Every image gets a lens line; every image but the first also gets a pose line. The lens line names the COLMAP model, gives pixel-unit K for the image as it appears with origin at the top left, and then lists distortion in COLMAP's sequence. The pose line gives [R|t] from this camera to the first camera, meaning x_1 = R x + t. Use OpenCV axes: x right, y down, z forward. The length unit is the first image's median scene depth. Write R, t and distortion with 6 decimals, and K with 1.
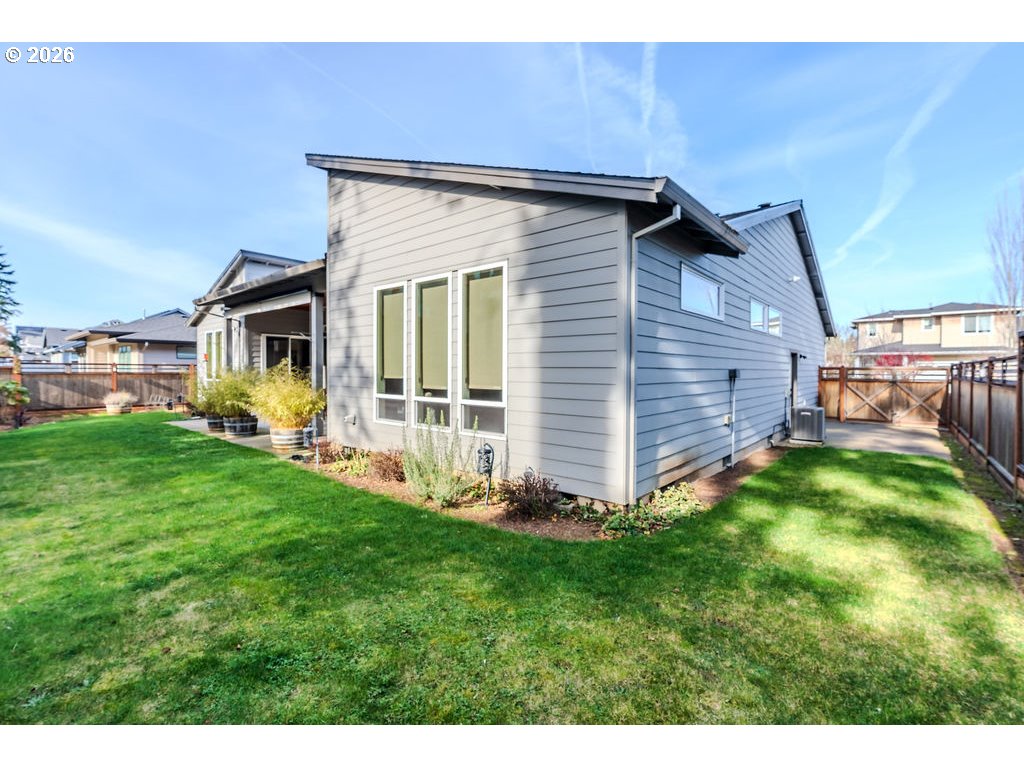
lens RADIAL K [[460.9, 0, 512.0], [0, 460.9, 384.0], [0, 0, 1]] dist [-0.002378, 0.000340]
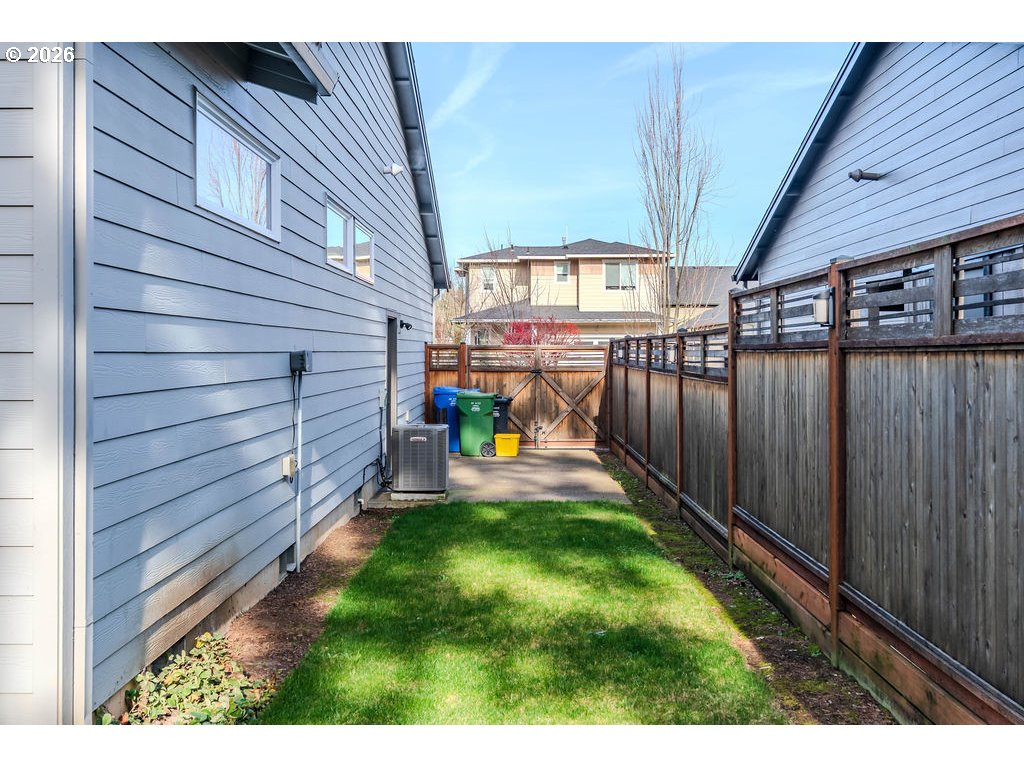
lens RADIAL K [[1017.1, 0, 511.0], [0, 1017.1, 347.8], [0, 0, 1]] dist [0.009854, -0.003636]
pose [[0.764645, -0.002815, 0.644446, 0.003217], [0.023581, 0.999443, -0.023614, -0.007170], [-0.644020, 0.033253, 0.764285, 0.102578]]
